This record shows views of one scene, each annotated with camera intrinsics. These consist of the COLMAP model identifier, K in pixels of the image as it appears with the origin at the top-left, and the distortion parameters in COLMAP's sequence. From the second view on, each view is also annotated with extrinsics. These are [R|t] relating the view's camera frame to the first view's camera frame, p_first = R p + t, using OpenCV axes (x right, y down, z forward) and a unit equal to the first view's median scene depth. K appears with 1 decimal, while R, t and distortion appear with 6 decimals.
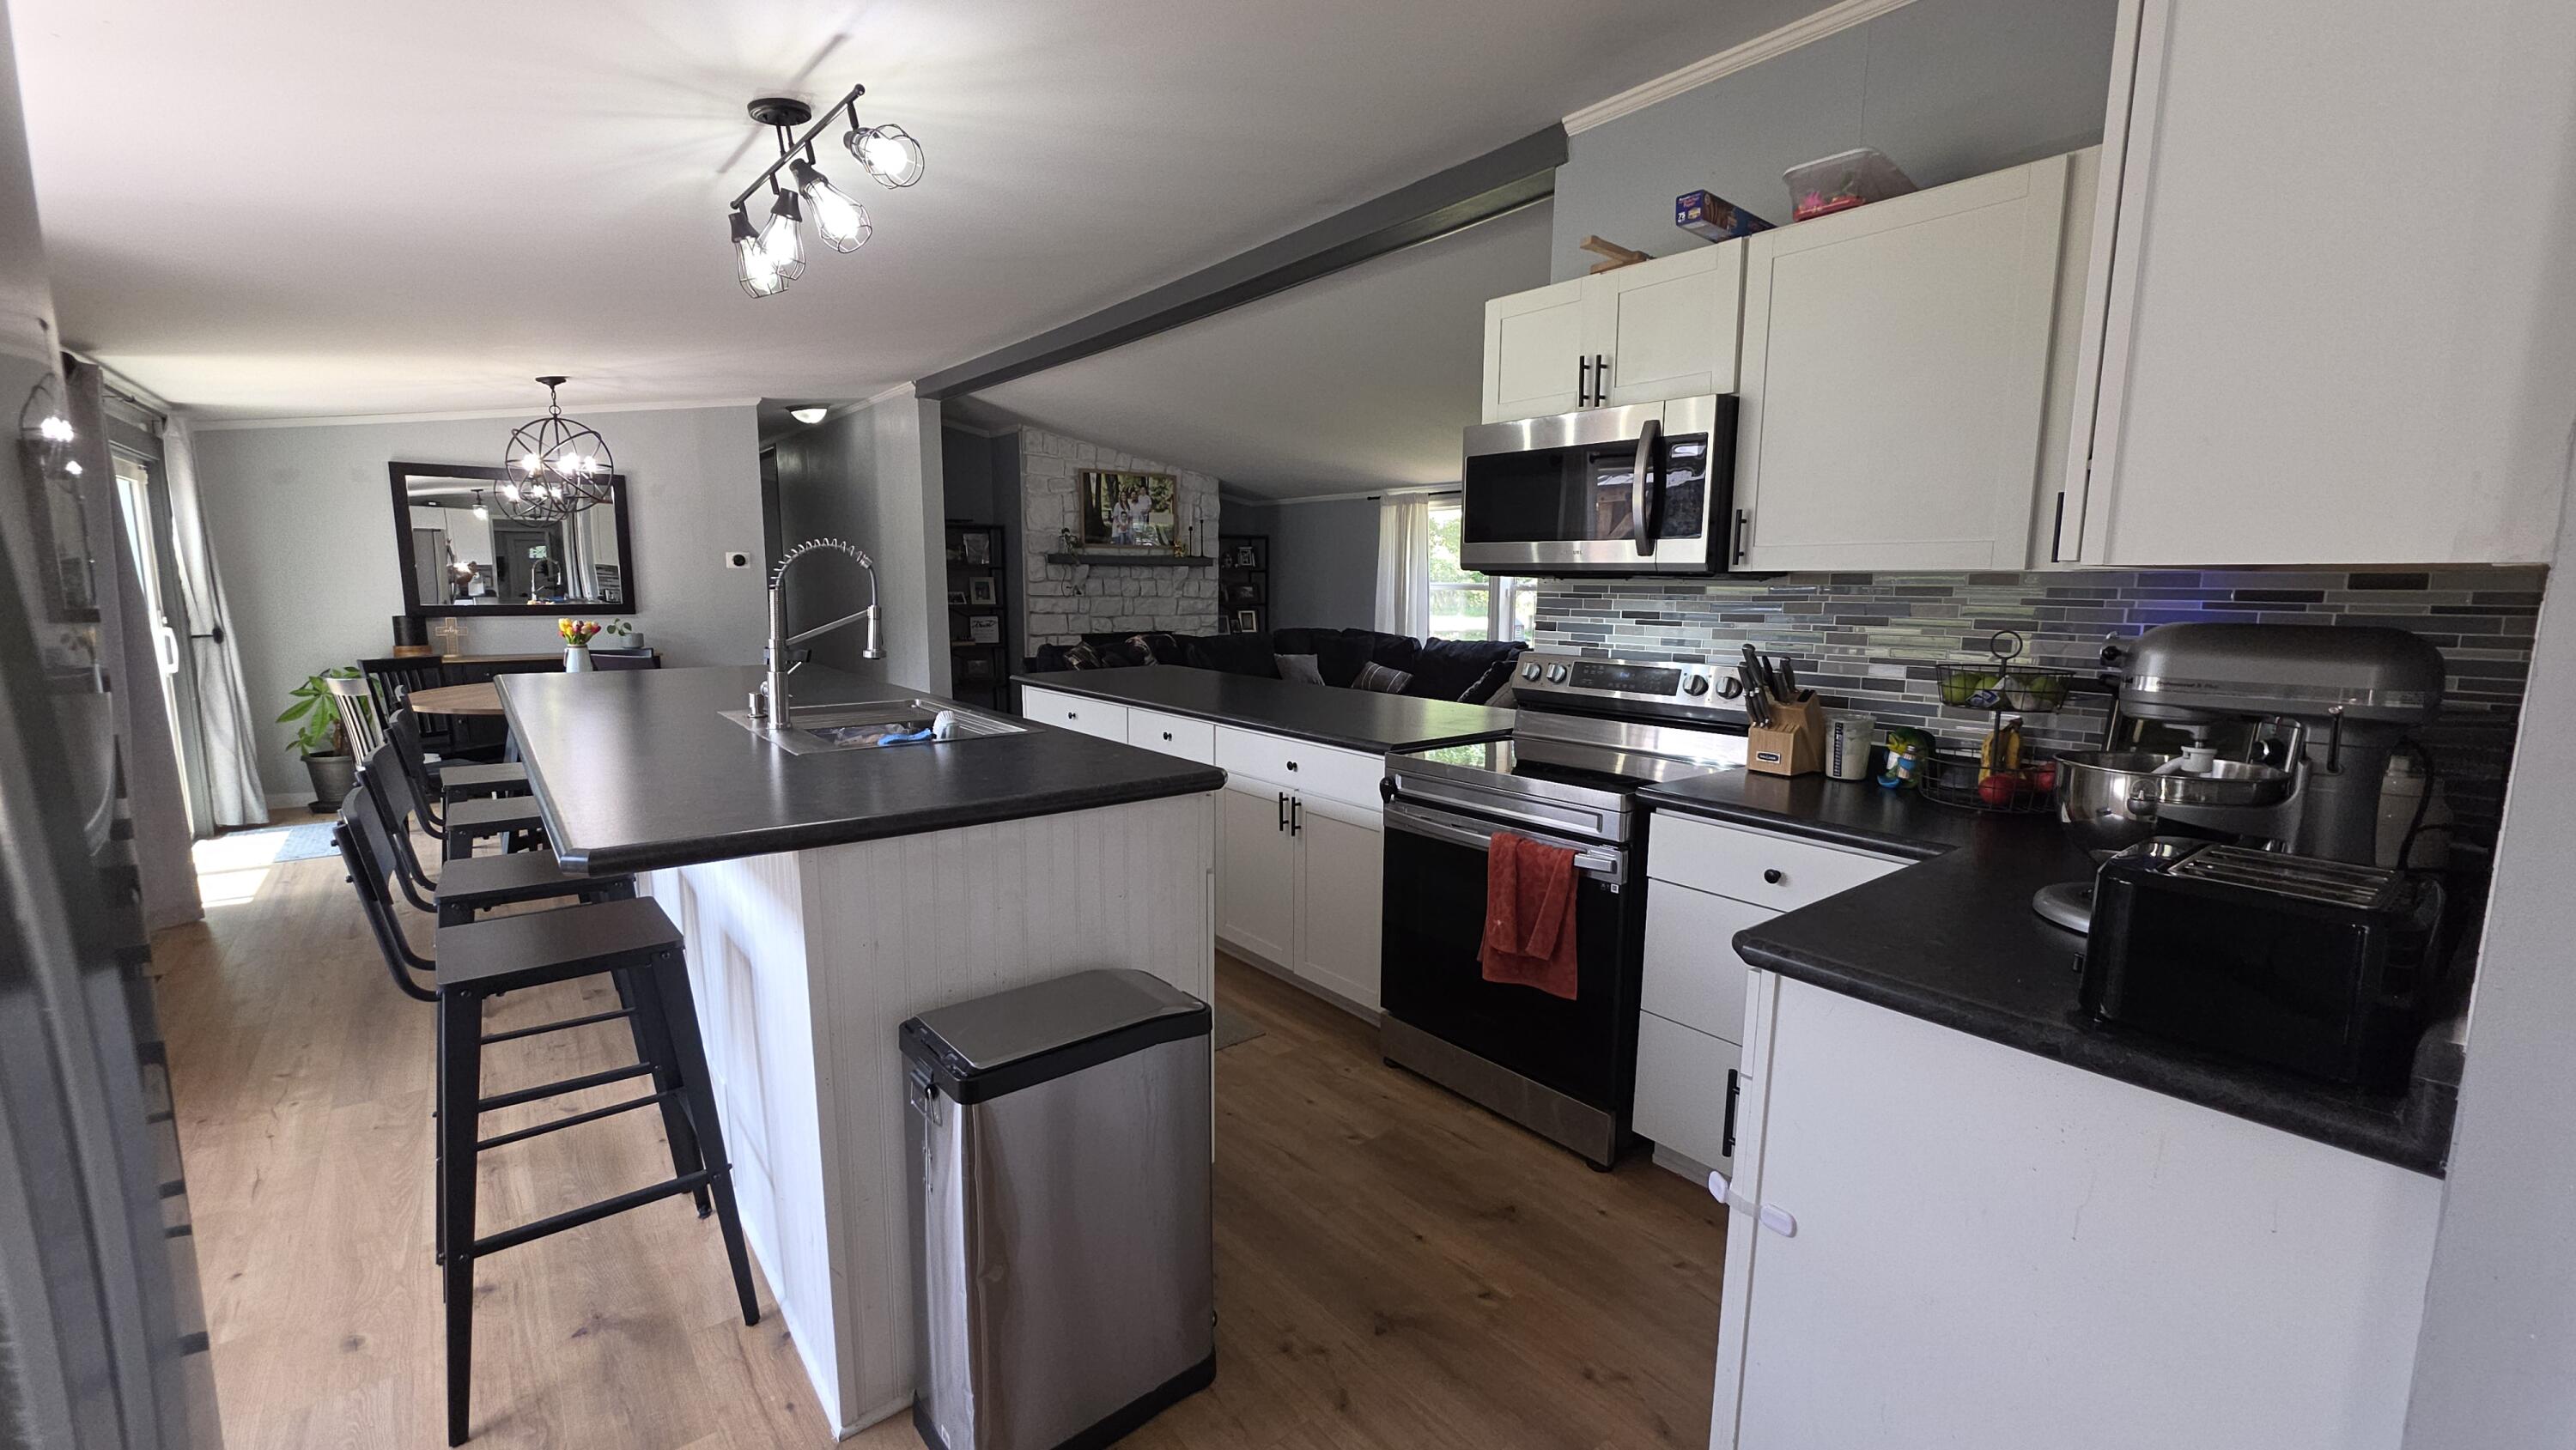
lens RADIAL K [[1026.7, 0, 1295.1], [0, 1026.7, 722.2], [0, 0, 1]] dist [0.004128, -0.000583]
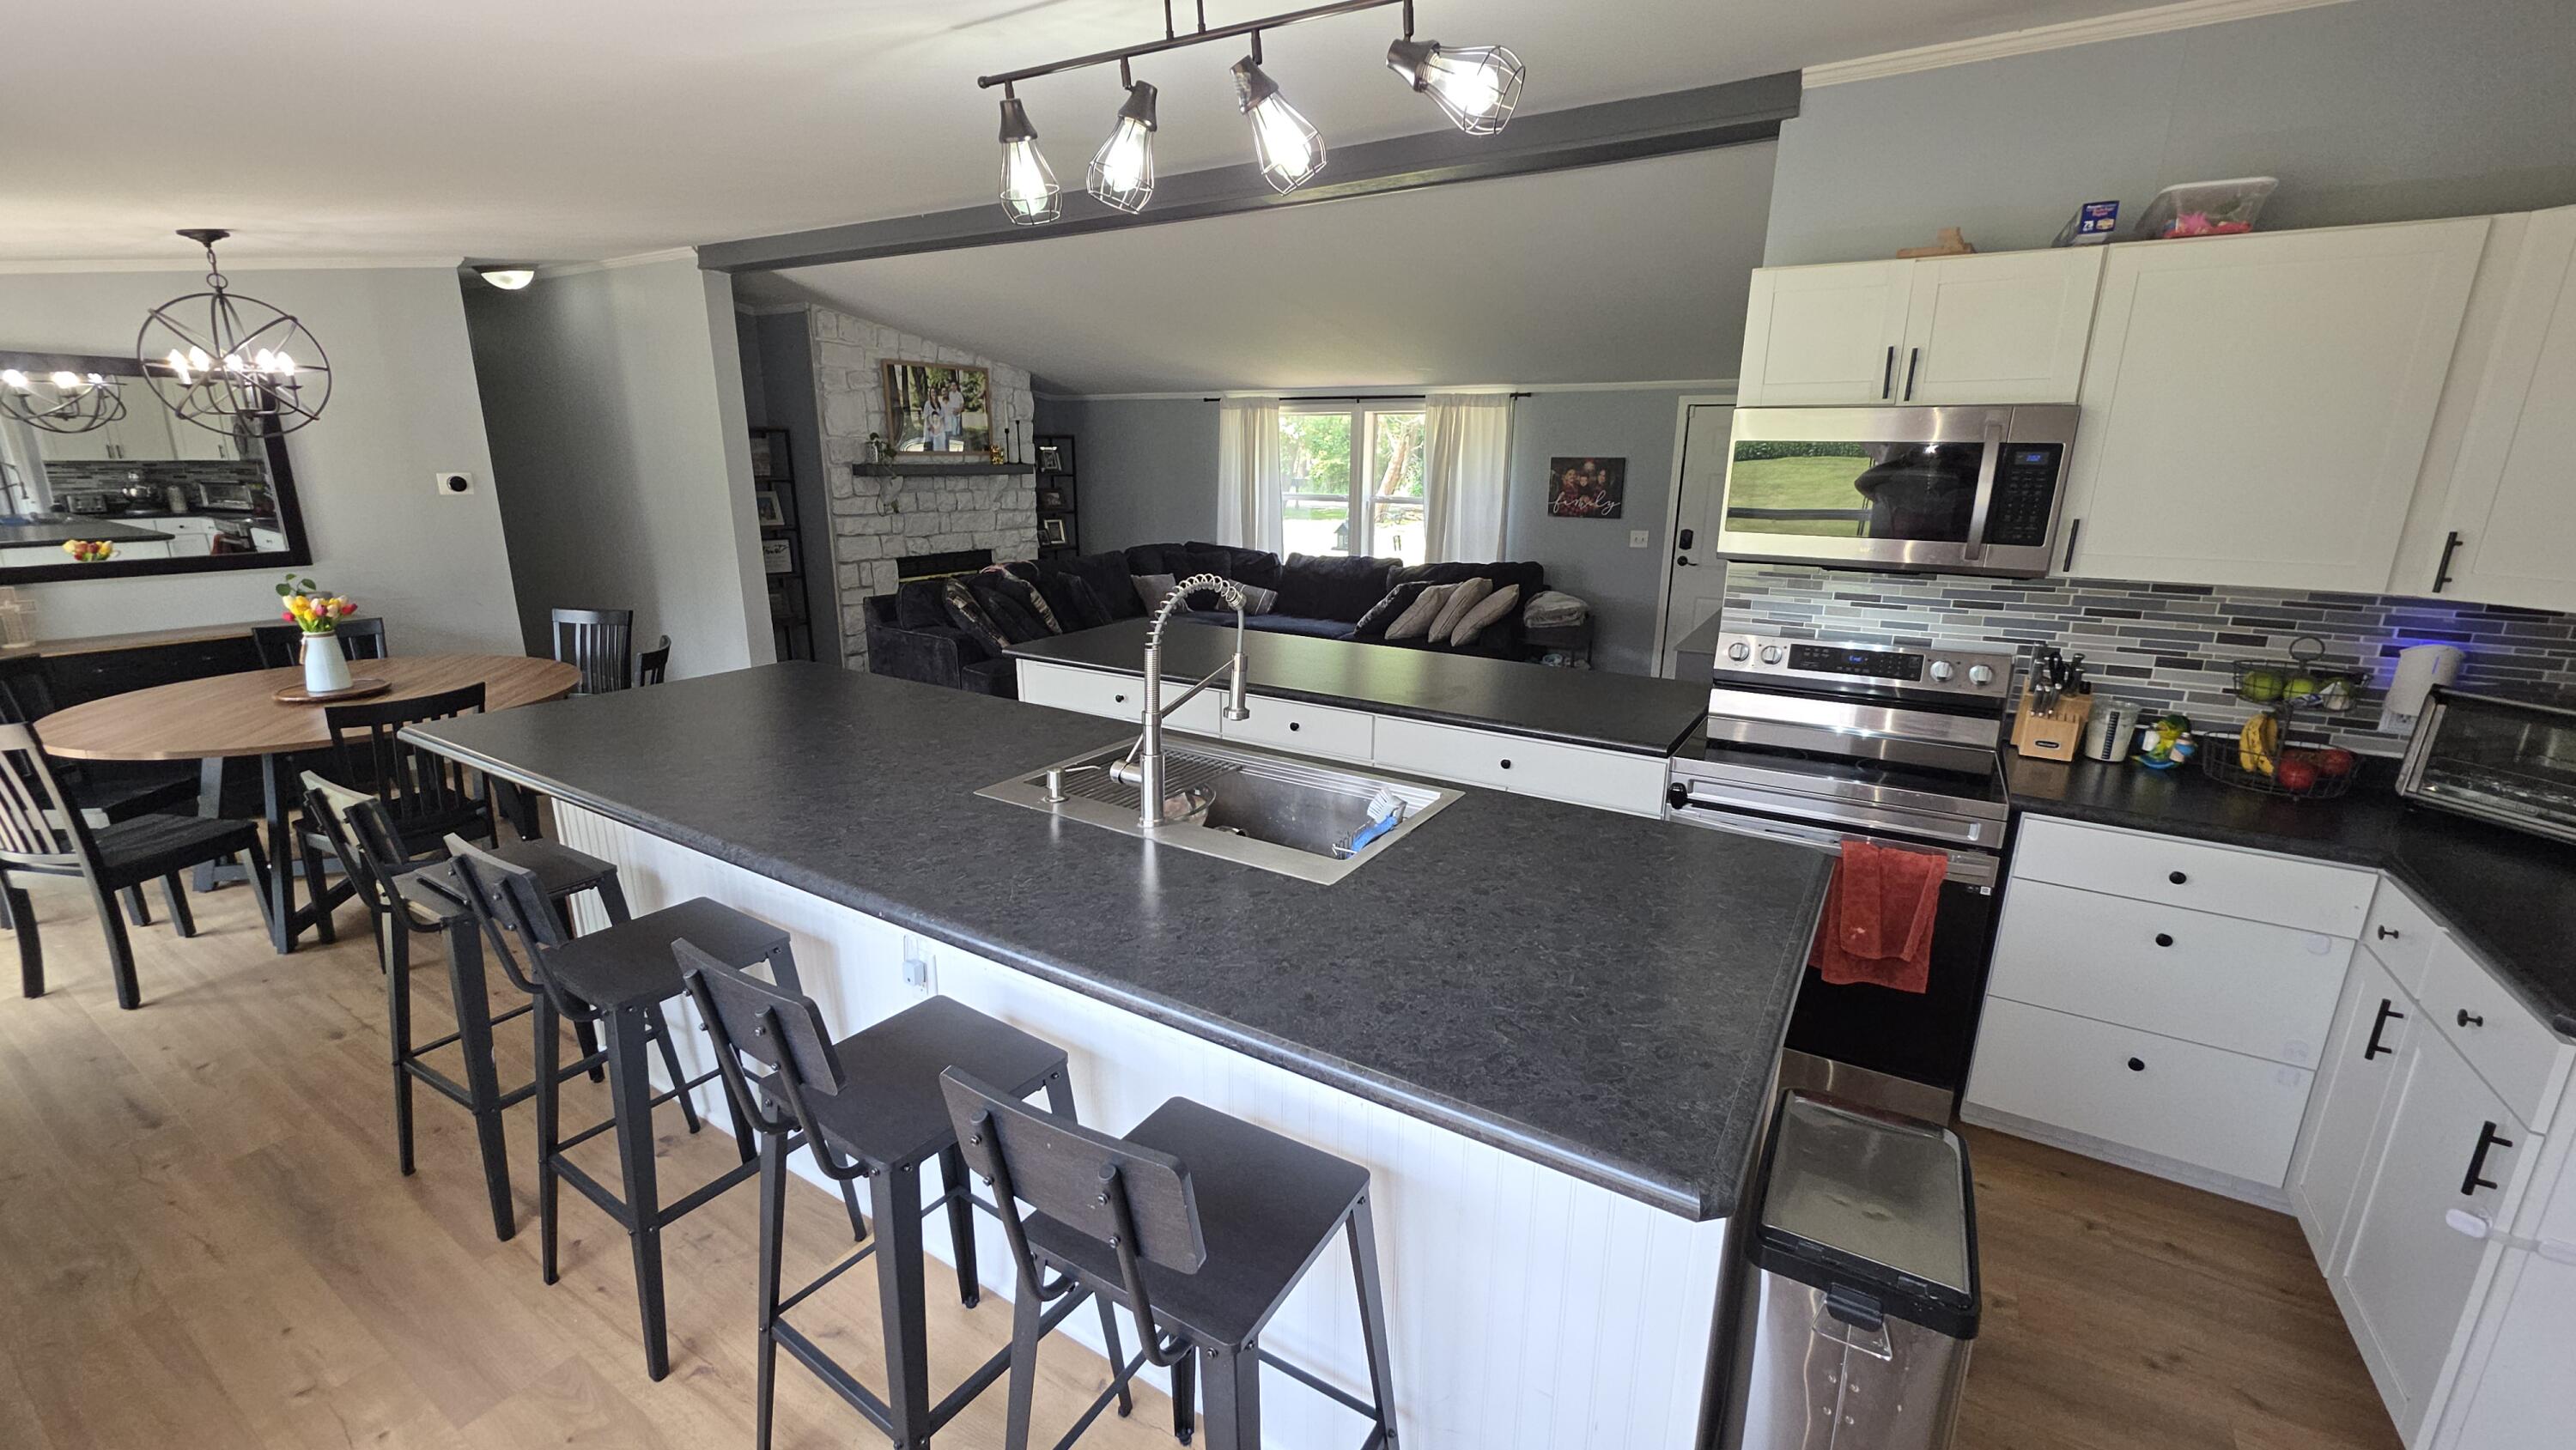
lens RADIAL K [[1026.7, 0, 1294.3], [0, 1026.7, 722.1], [0, 0, 1]] dist [0.004128, -0.000583]
pose [[0.944640, -0.081208, 0.317900, -0.181473], [0.042209, 0.990914, 0.127706, -0.046312], [-0.325383, -0.107217, 0.939484, 0.070136]]
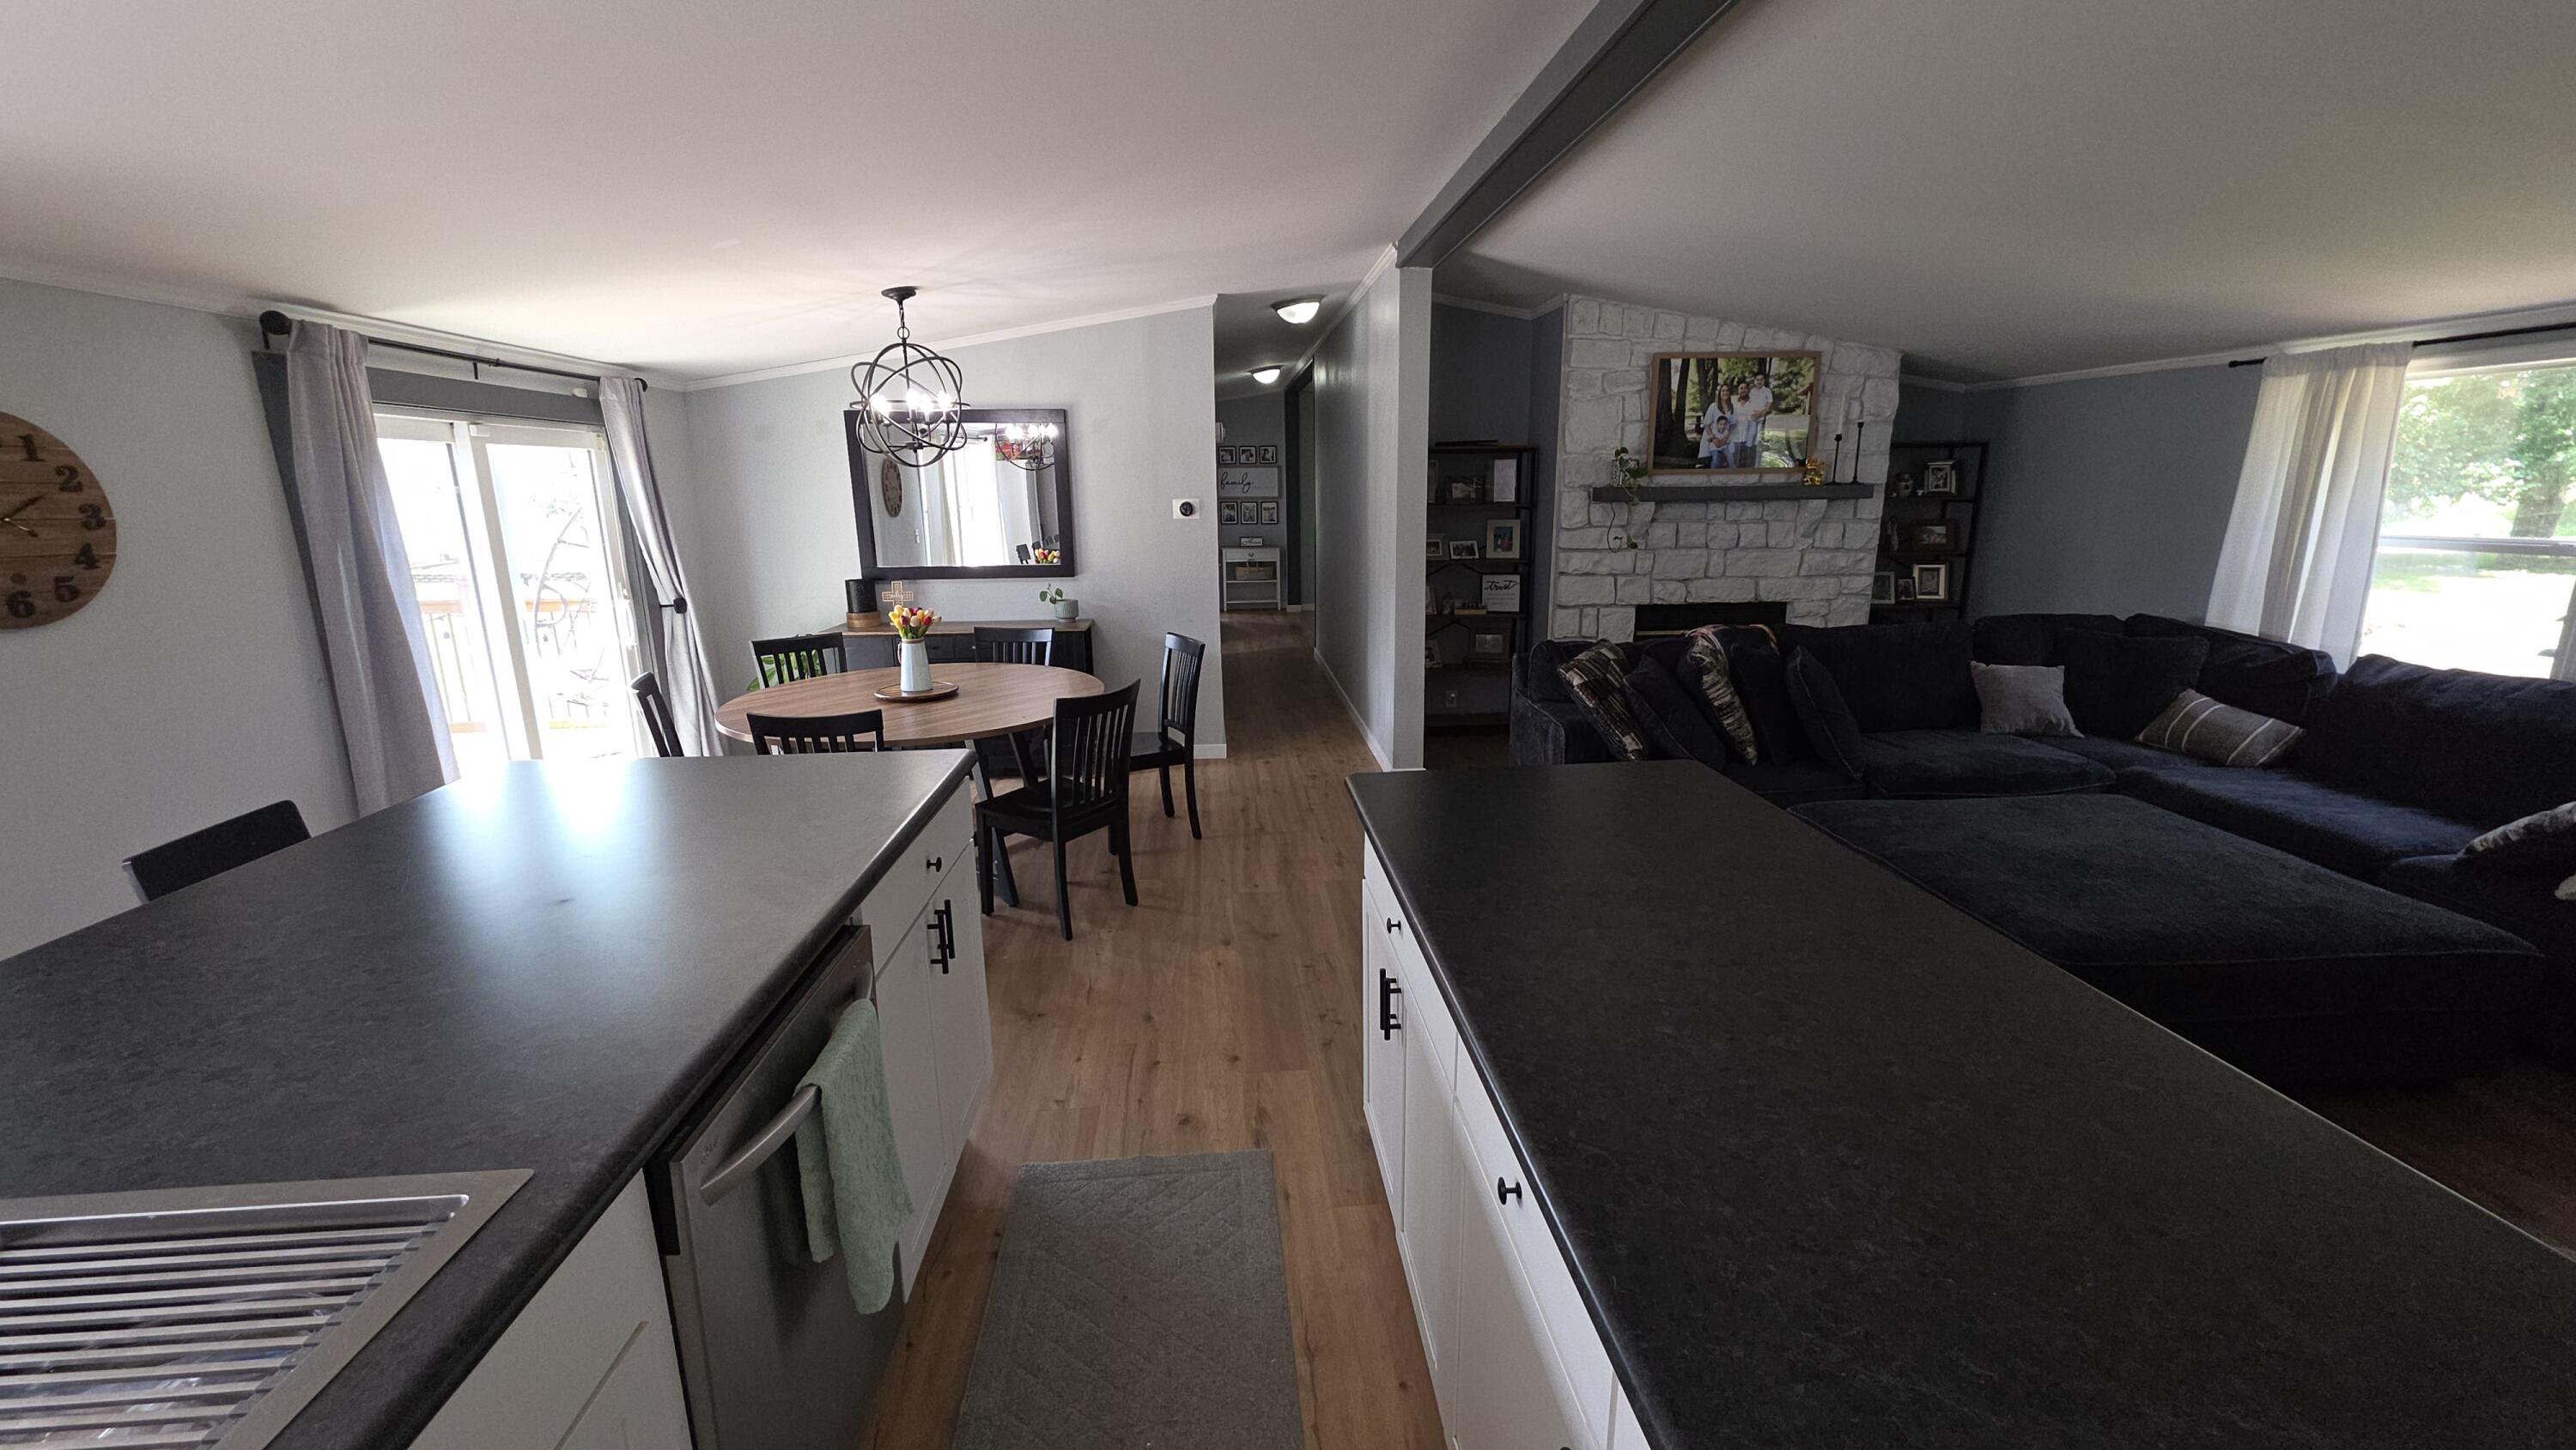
lens RADIAL K [[1026.7, 0, 1290.3], [0, 1026.7, 724.1], [0, 0, 1]] dist [0.004128, -0.000583]
pose [[0.822505, 0.114864, -0.557038, -0.008863], [-0.062115, 0.991677, 0.112772, -0.071473], [0.565356, -0.058155, 0.822795, 0.313269]]
